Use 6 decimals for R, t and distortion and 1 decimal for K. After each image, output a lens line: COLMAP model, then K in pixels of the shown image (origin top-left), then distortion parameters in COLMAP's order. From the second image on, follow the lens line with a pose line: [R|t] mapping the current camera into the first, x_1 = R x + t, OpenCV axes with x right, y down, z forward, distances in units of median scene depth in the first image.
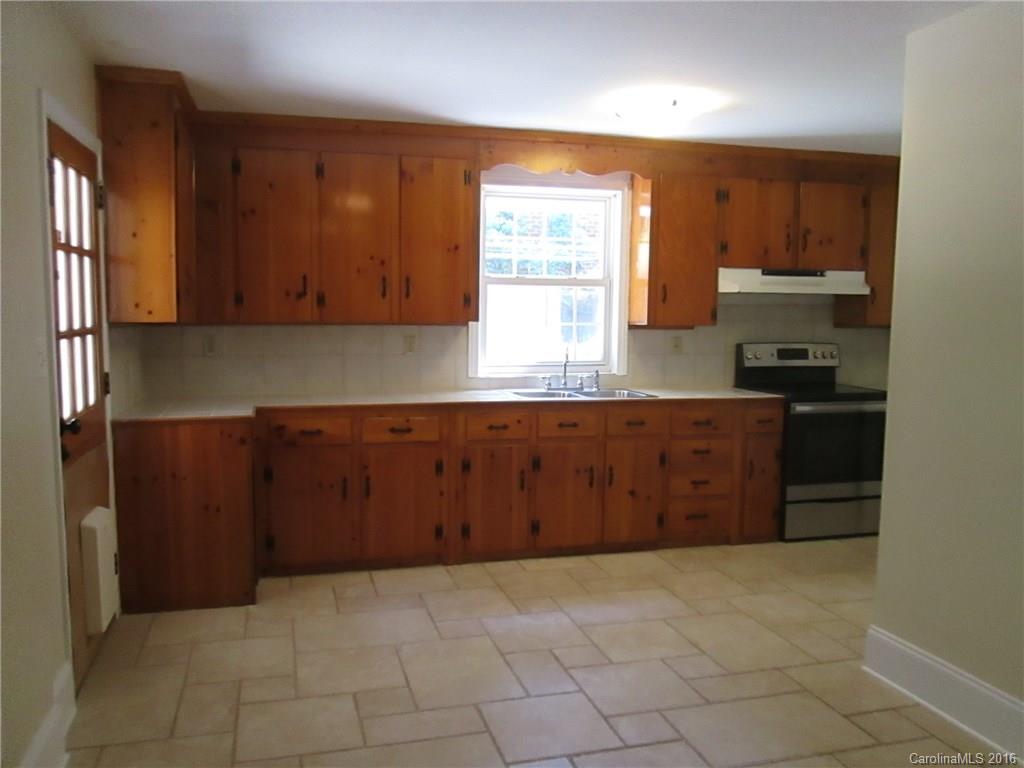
lens RADIAL K [[857.9, 0, 515.9], [0, 857.9, 381.8], [0, 0, 1]] dist [-0.038610, 0.013502]
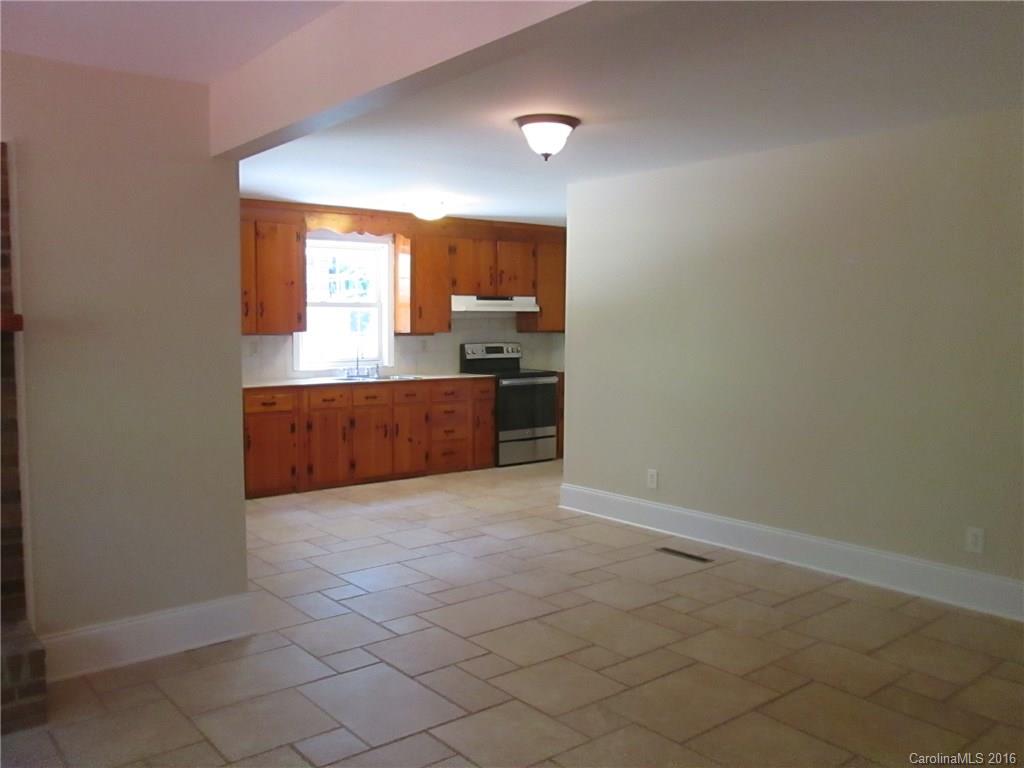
lens RADIAL K [[857.9, 0, 510.0], [0, 857.9, 383.8], [0, 0, 1]] dist [-0.038610, 0.013502]
pose [[0.918032, -0.039979, 0.394485, -0.295479], [0.046280, 0.998908, -0.006466, 0.044405], [-0.393795, 0.024193, 0.918880, -0.487086]]
